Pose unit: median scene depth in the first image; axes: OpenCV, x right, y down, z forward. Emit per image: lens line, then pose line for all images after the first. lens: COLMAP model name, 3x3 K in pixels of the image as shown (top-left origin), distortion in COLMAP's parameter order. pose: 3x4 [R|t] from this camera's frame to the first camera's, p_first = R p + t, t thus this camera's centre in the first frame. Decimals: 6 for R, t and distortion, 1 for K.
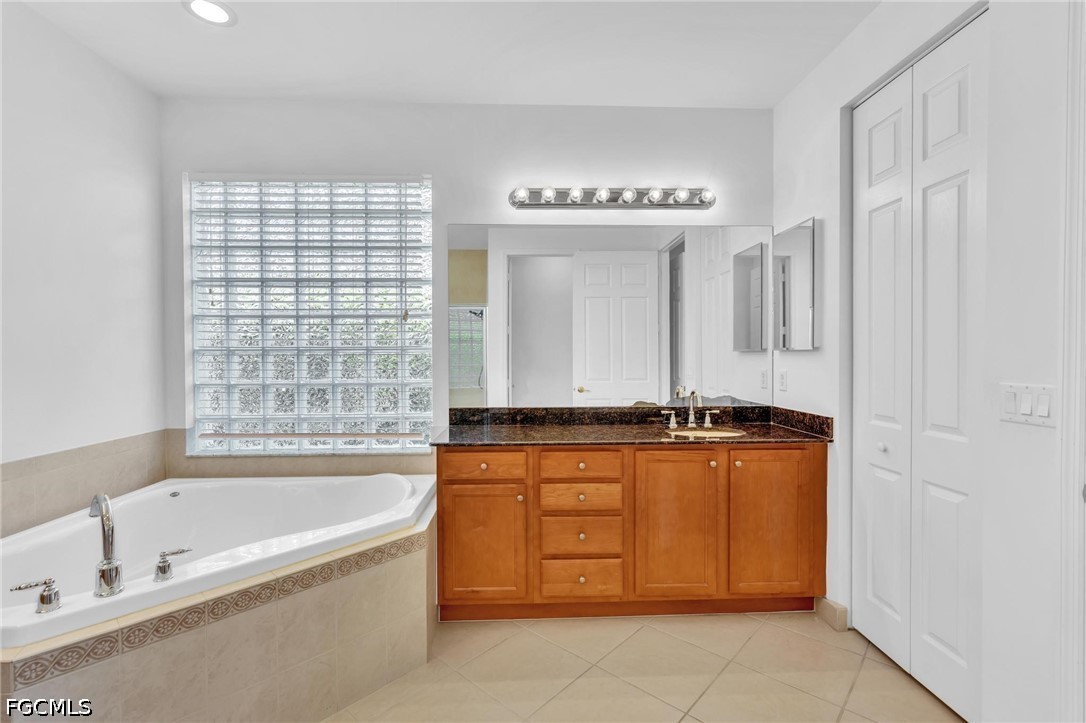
lens RADIAL K [[482.7, 0, 543.0], [0, 482.7, 361.5], [0, 0, 1]] dist [0.000168, 0.000301]
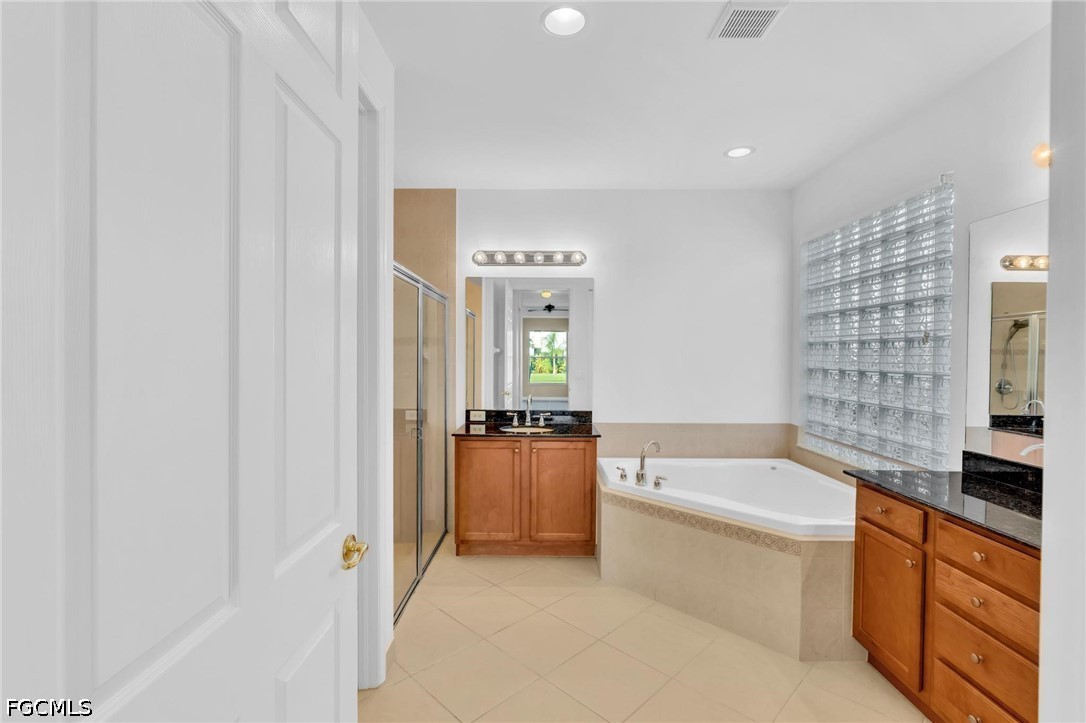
lens RADIAL K [[487.6, 0, 543.0], [0, 487.6, 361.5], [0, 0, 1]] dist [0.001080, 0.001047]
pose [[-0.035386, 0.018002, -0.999212, 0.719224], [-0.023822, 0.999538, 0.018852, -0.057199], [0.999090, 0.024471, -0.034941, 0.351043]]
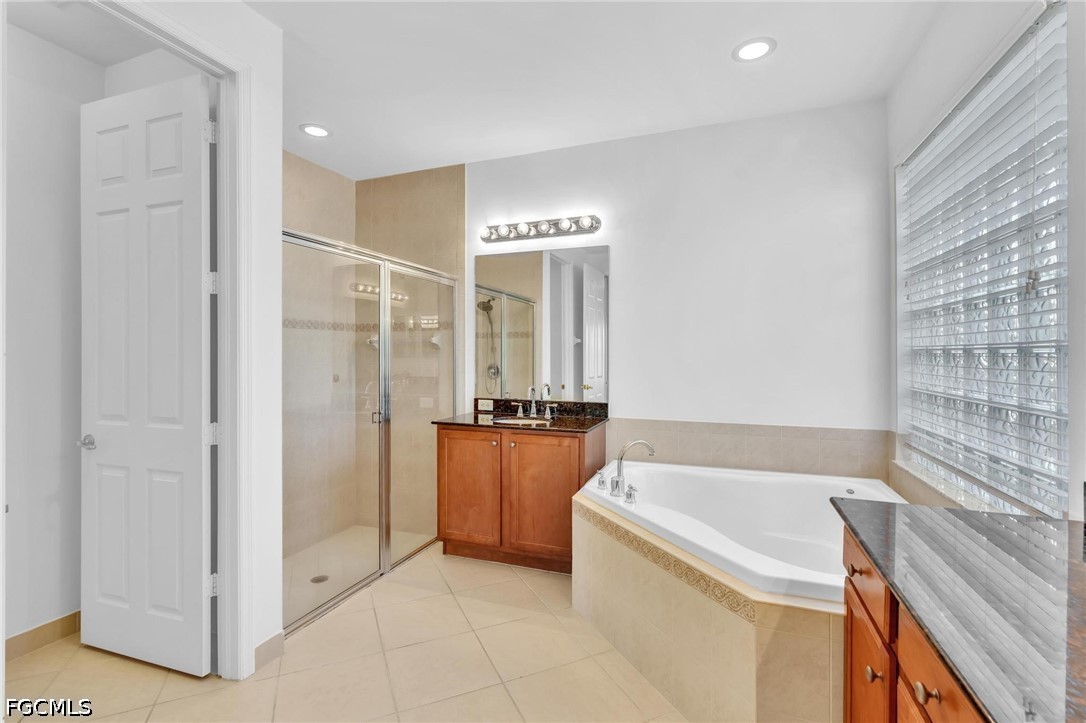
lens RADIAL K [[491.9, 0, 540.9], [0, 491.9, 355.9], [0, 0, 1]] dist [-0.000519, 0.000188]
pose [[-0.386861, 0.007775, -0.922105, 0.447654], [-0.015271, 0.999773, 0.014836, -0.018402], [0.922012, 0.019821, -0.386655, 0.791652]]
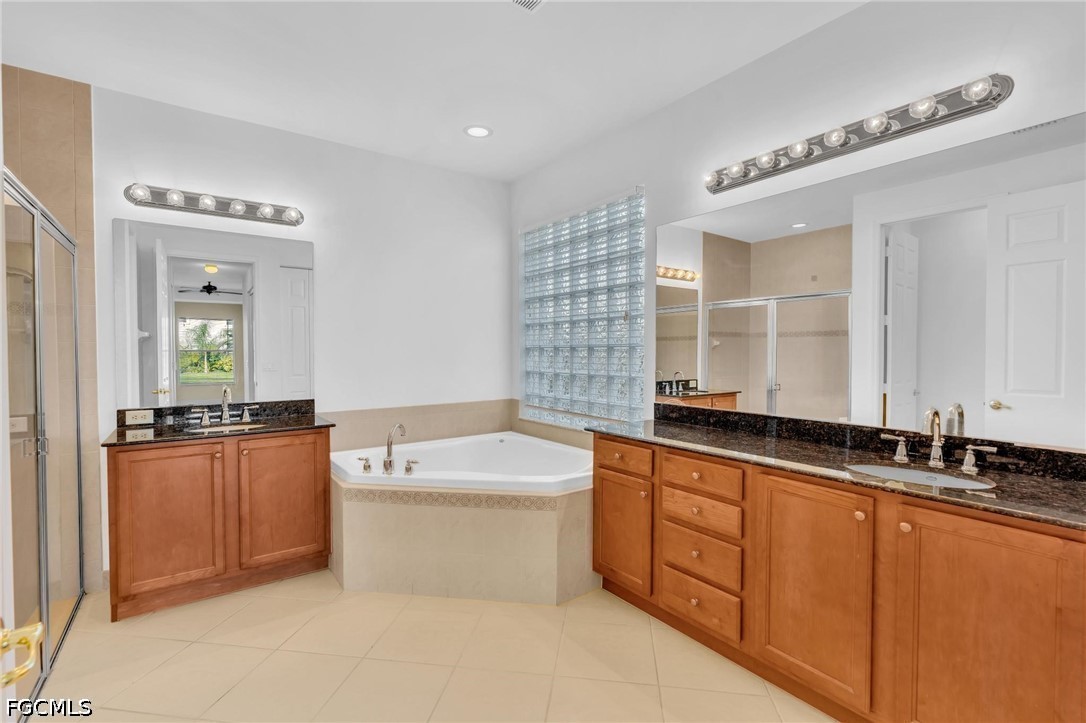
lens RADIAL K [[486.0, 0, 543.6], [0, 486.0, 358.6], [0, 0, 1]] dist [-0.002185, 0.000435]
pose [[0.564116, 0.016225, -0.825536, 0.595774], [-0.014394, 0.999848, 0.009816, -0.006438], [0.825570, 0.006346, 0.564264, 0.228555]]
